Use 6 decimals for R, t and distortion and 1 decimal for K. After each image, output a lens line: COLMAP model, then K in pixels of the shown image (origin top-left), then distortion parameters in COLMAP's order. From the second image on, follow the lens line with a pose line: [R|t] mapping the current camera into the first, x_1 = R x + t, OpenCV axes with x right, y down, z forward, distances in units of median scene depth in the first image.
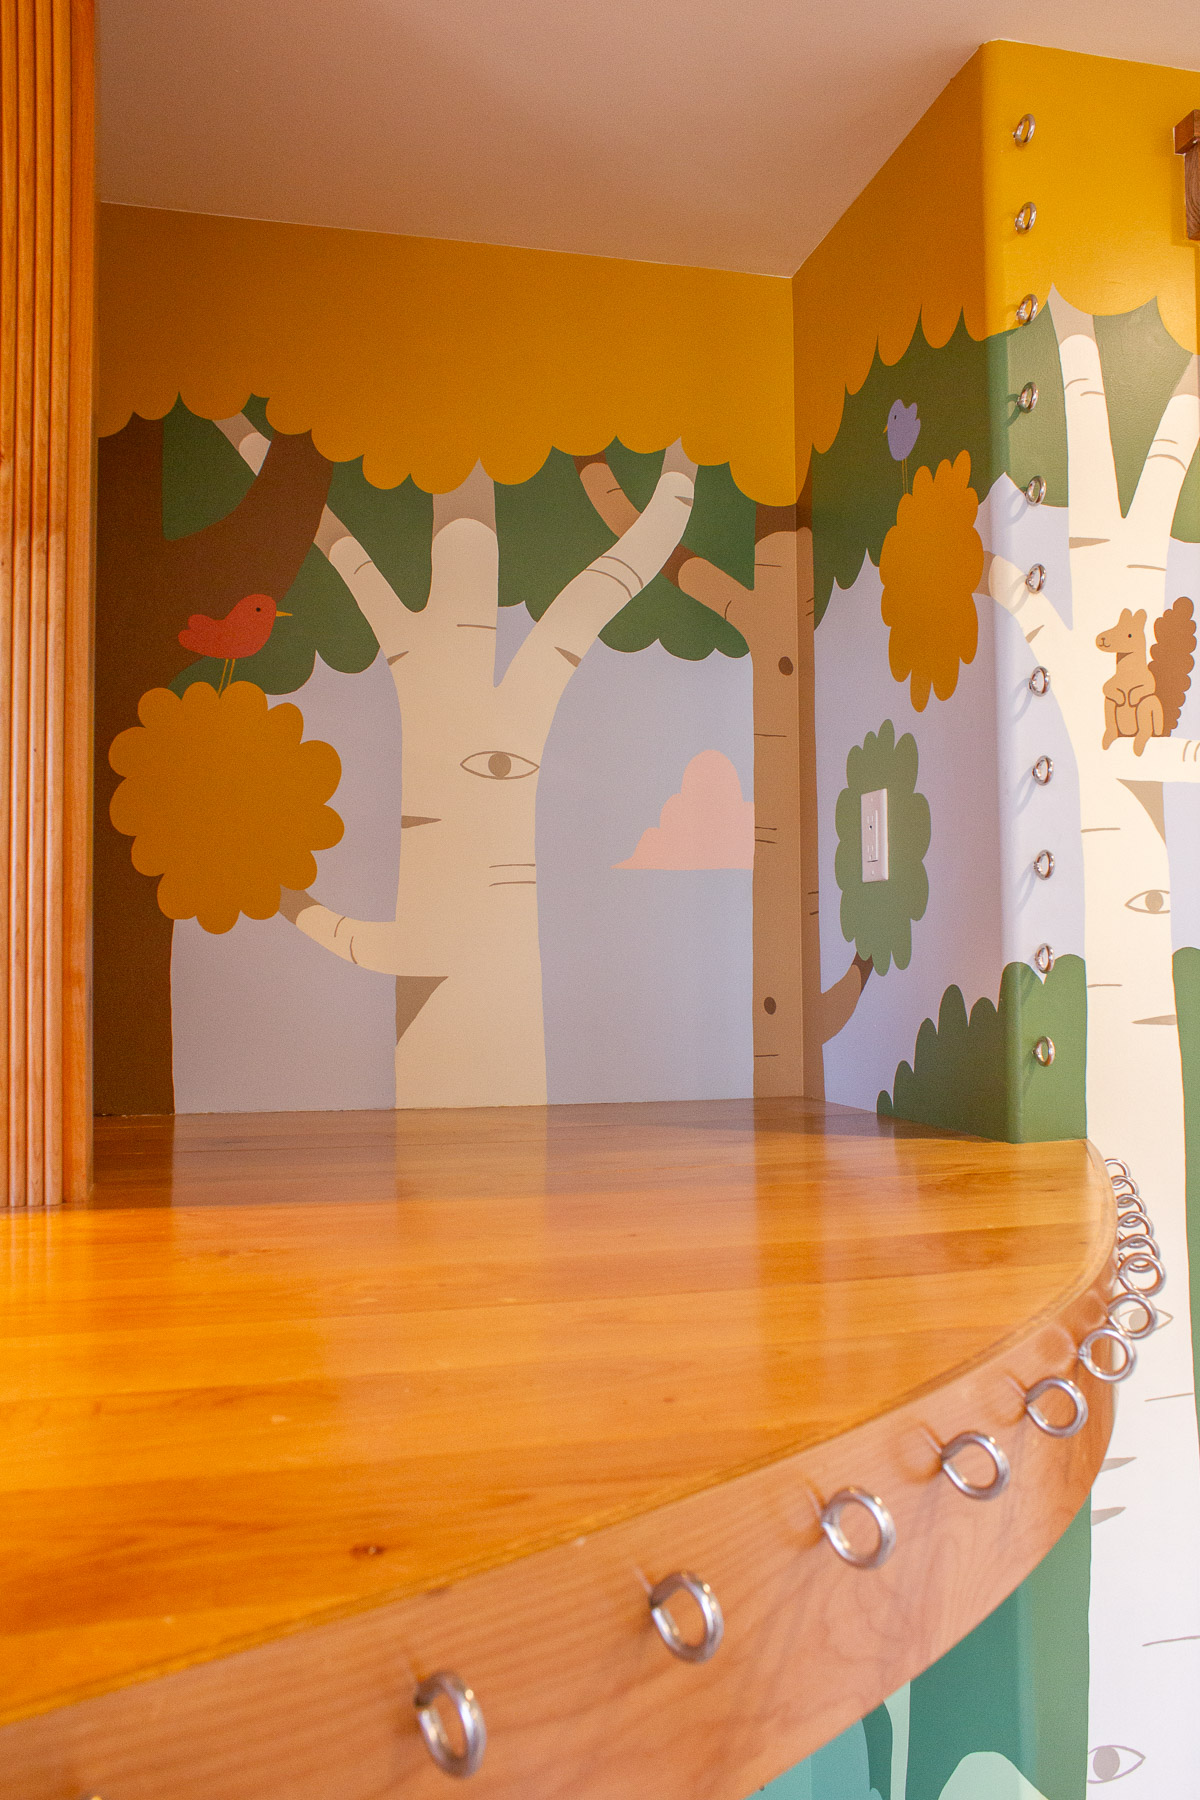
lens RADIAL K [[1458.7, 0, 600.0], [0, 1458.7, 900.0], [0, 0, 1]] dist [-0.046986, 0.001405]
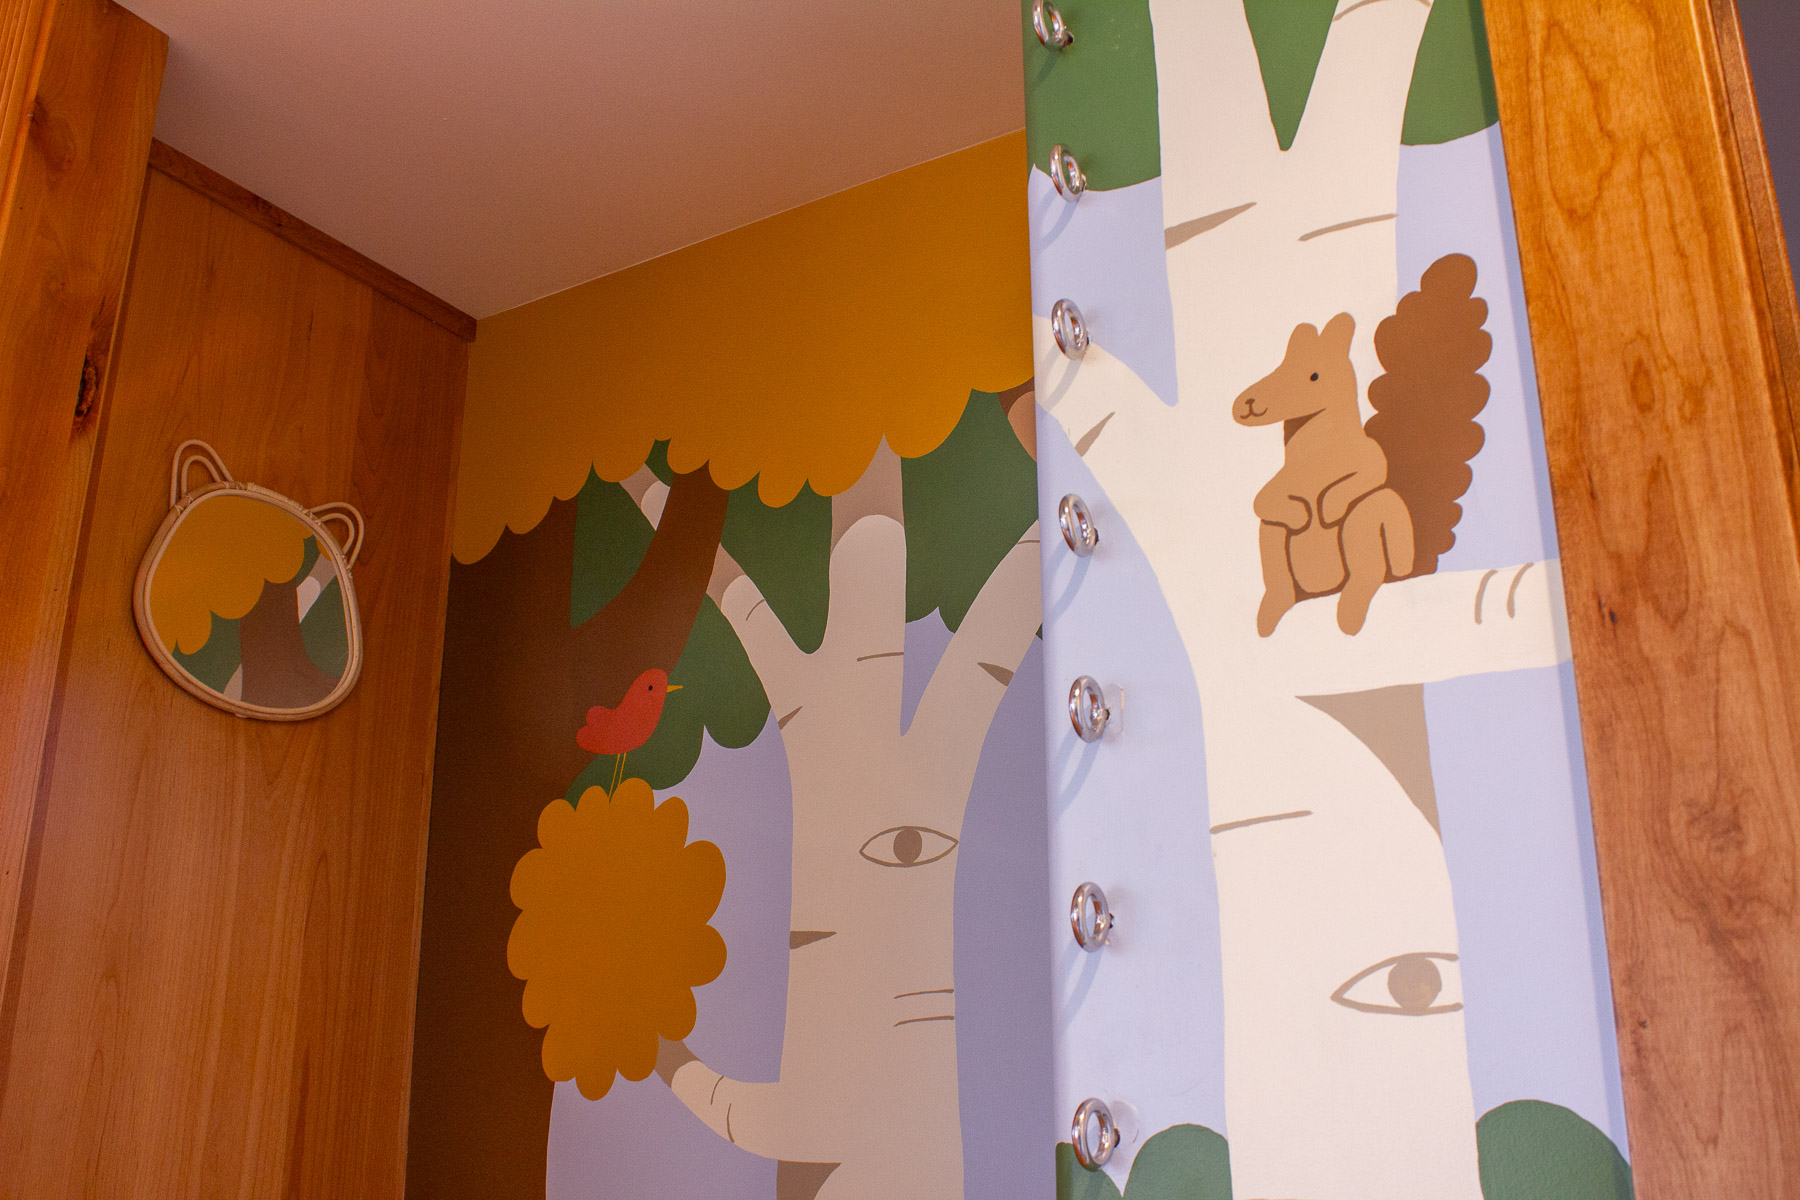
lens RADIAL K [[1628.2, 0, 900.3], [0, 1628.2, 649.2], [0, 0, 1]] dist [-0.125179, 0.003769]
pose [[0.709580, -0.199435, -0.675812, 0.478929], [0.019330, 0.964257, -0.264261, 0.020490], [0.704360, 0.174451, 0.688072, 0.474750]]
